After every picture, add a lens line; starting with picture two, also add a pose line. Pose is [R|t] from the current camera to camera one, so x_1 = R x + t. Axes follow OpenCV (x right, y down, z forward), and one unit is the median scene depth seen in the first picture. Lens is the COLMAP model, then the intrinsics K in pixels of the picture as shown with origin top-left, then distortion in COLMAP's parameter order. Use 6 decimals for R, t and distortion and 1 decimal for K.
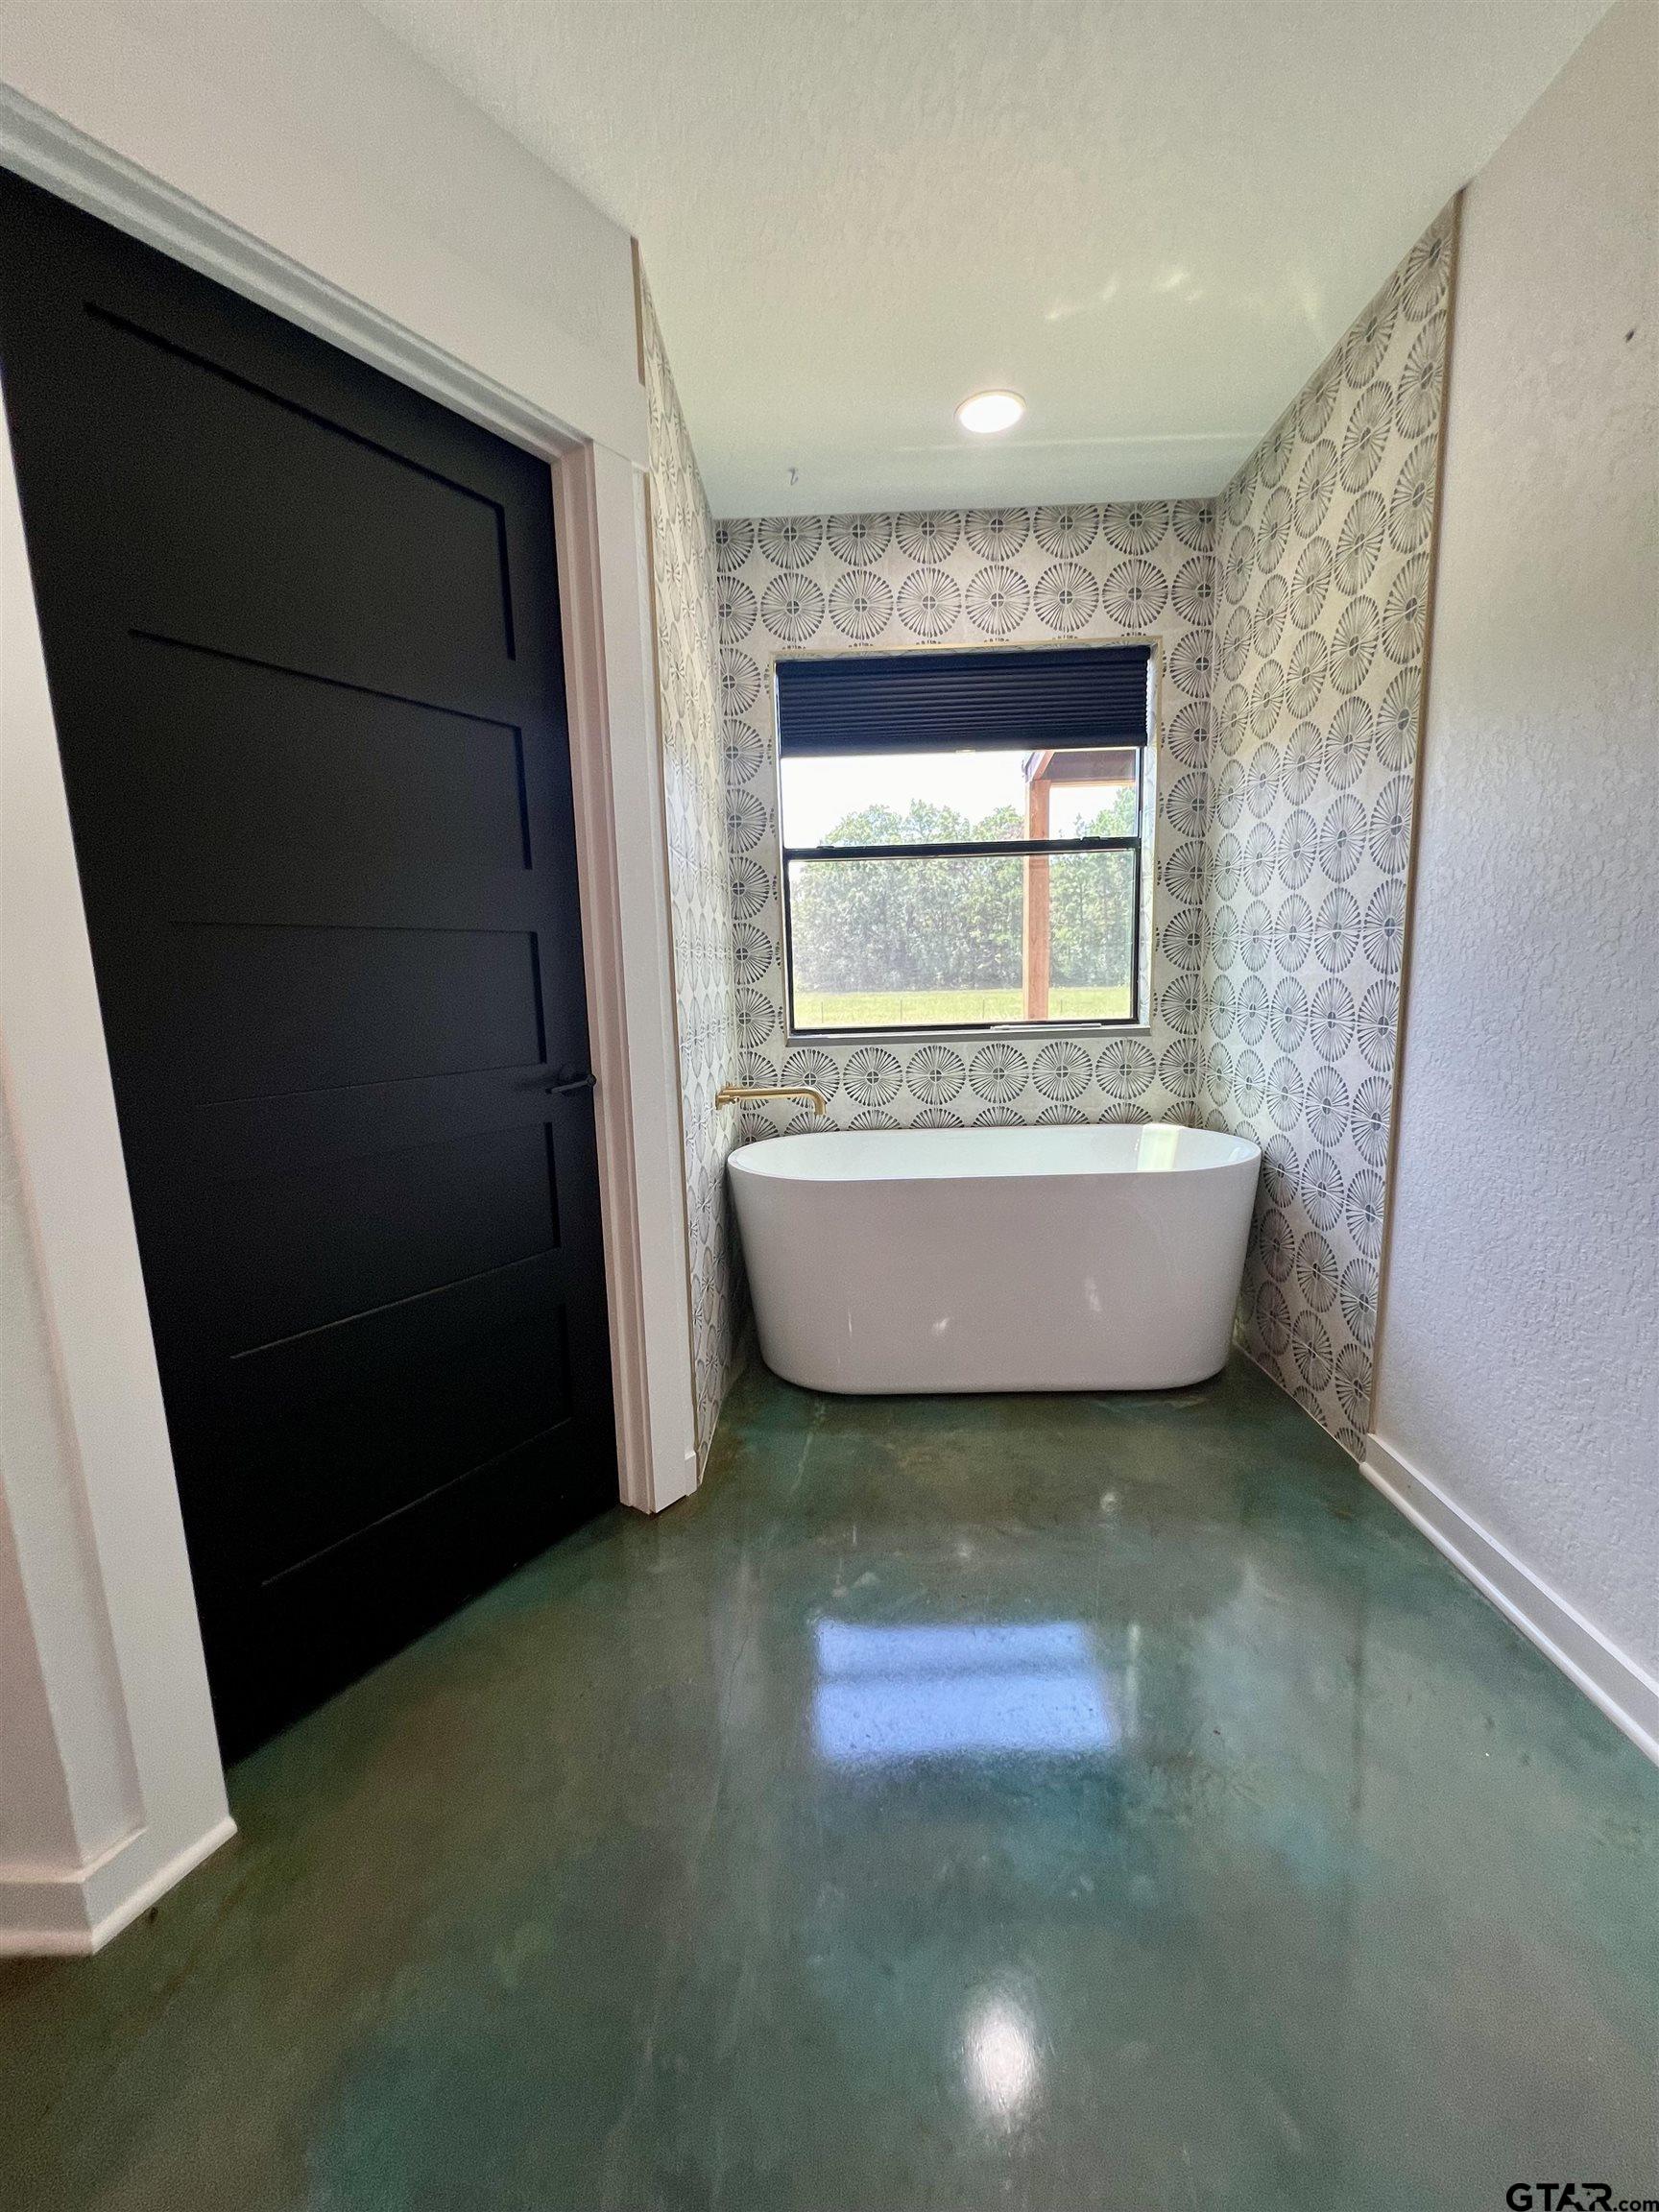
lens RADIAL K [[891.7, 0, 833.2], [0, 891.7, 1107.5], [0, 0, 1]] dist [-0.001448, 0.000567]
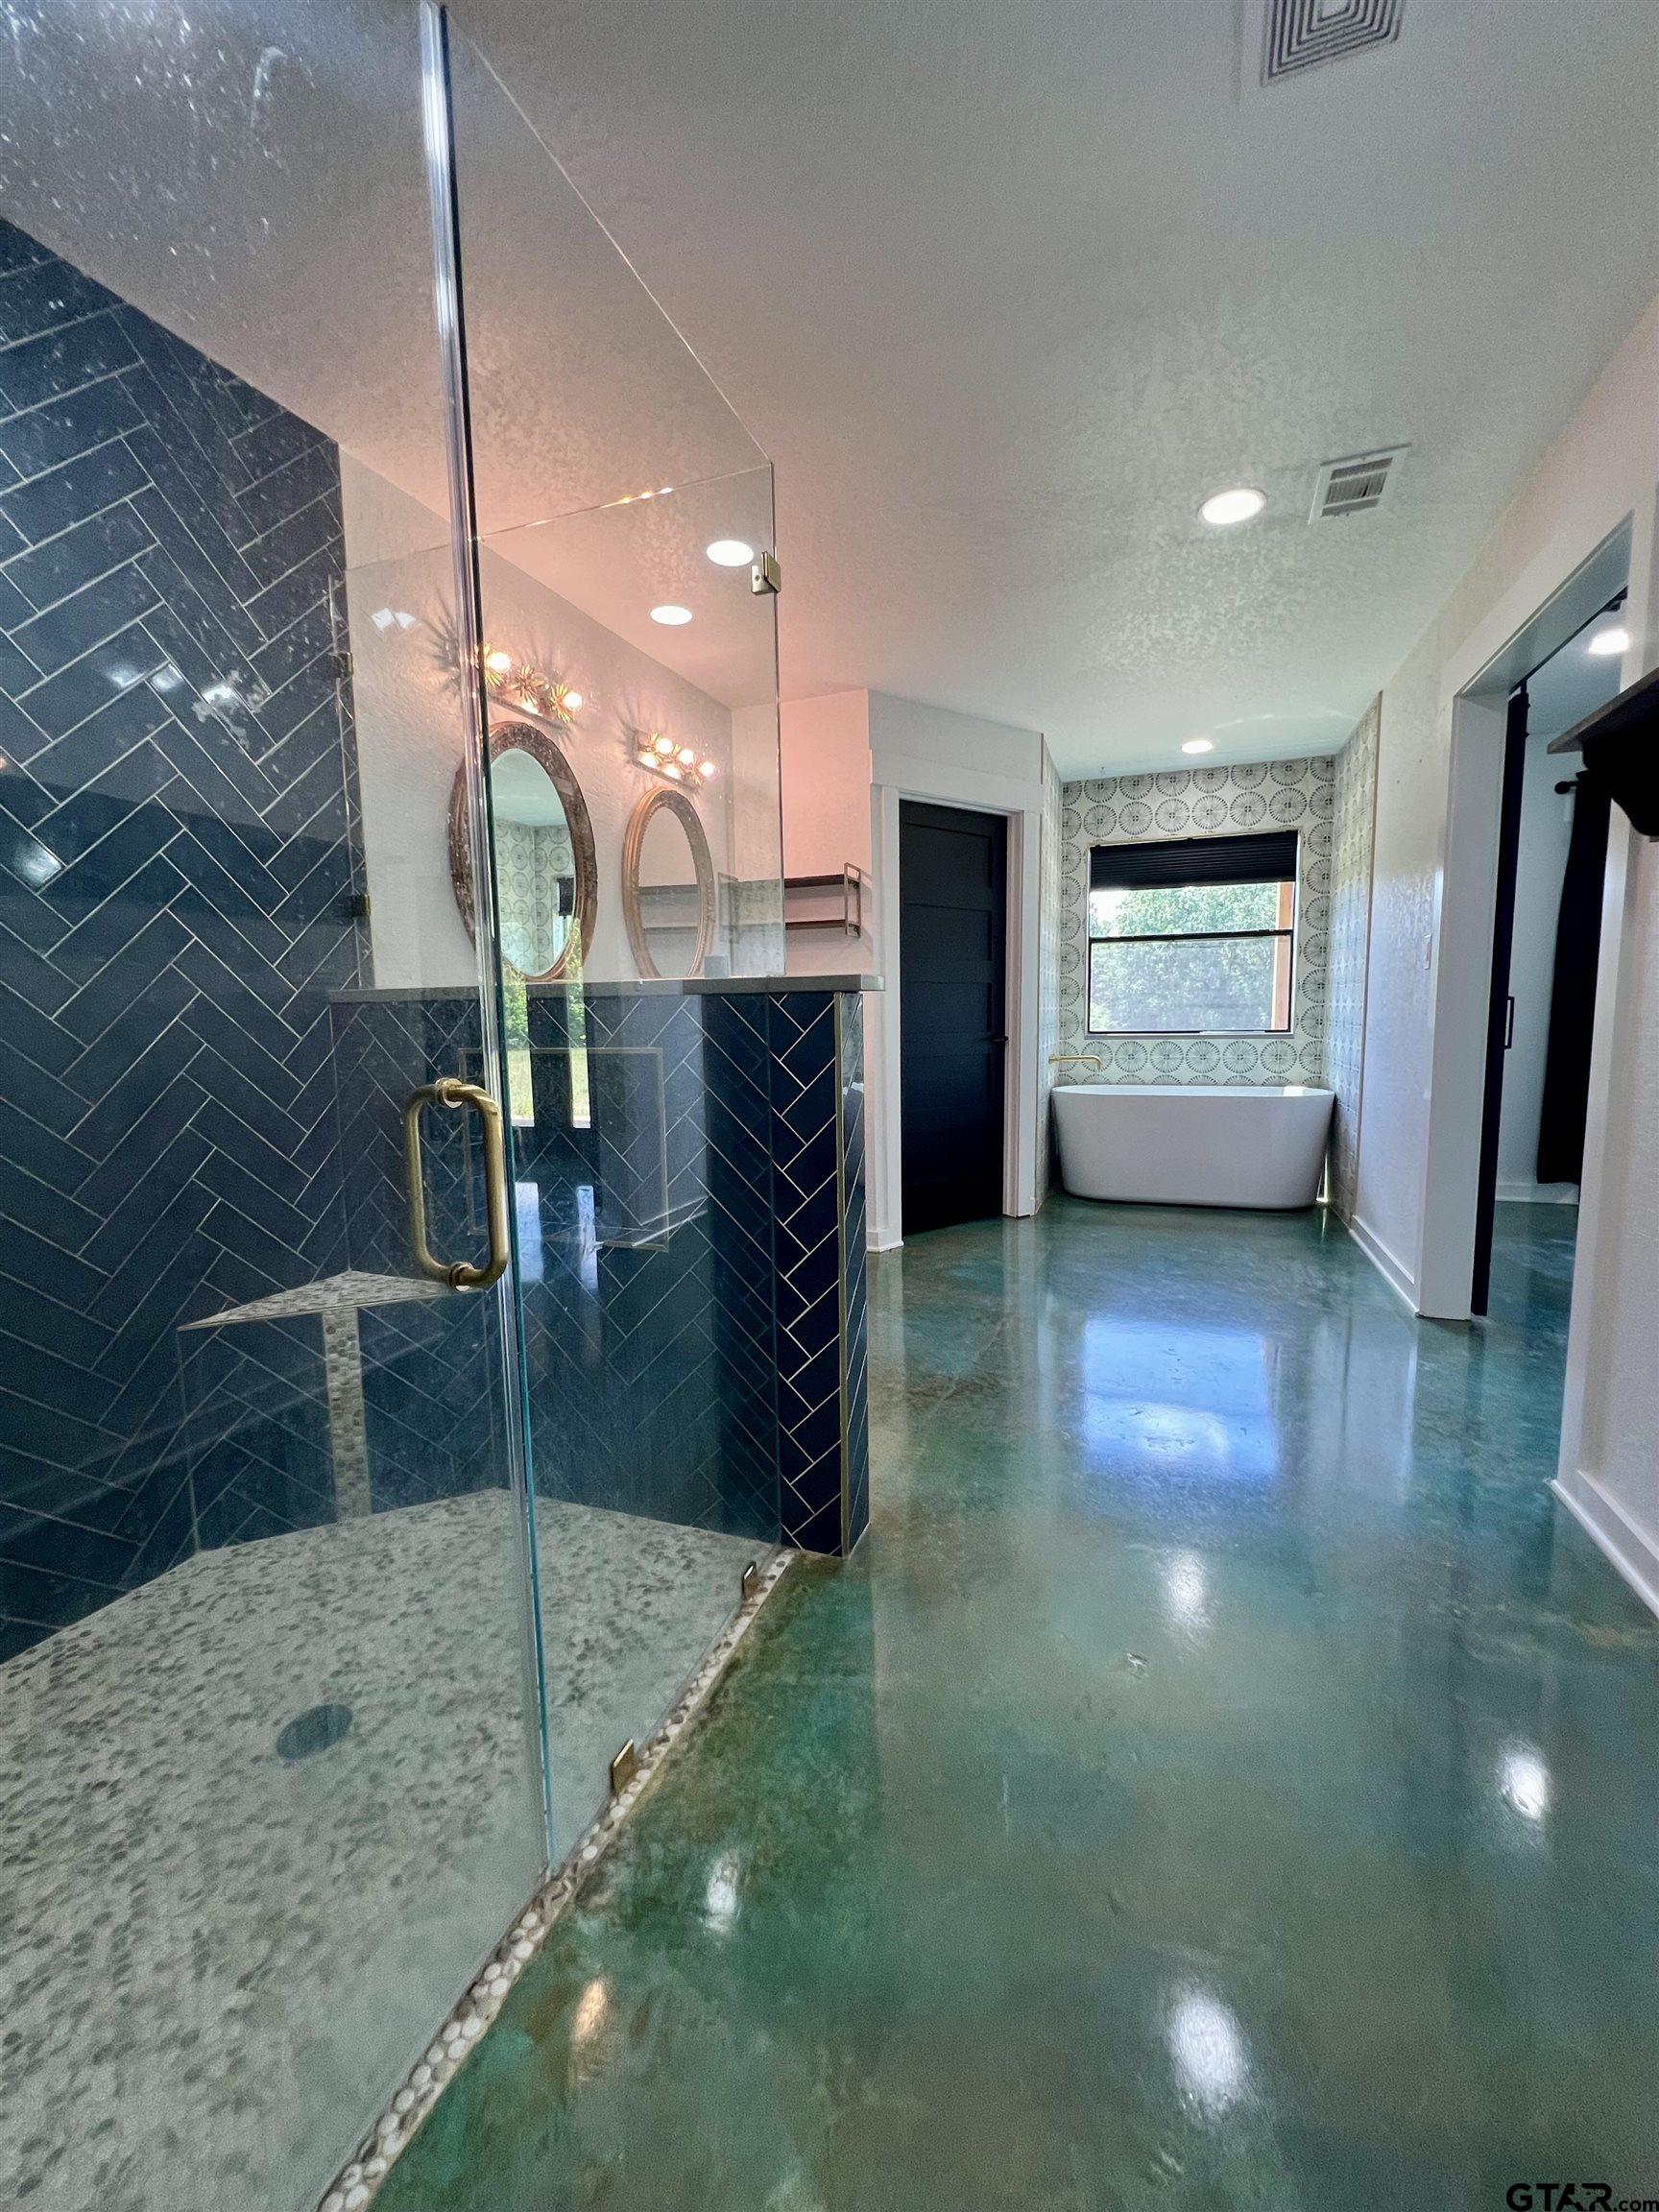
lens RADIAL K [[891.7, 0, 833.2], [0, 891.7, 1107.5], [0, 0, 1]] dist [-0.001448, 0.000567]
pose [[0.944213, 0.050221, -0.325483, 0.072962], [-0.063392, 0.997538, -0.029980, 0.181790], [0.323176, 0.048940, 0.945072, -1.058172]]
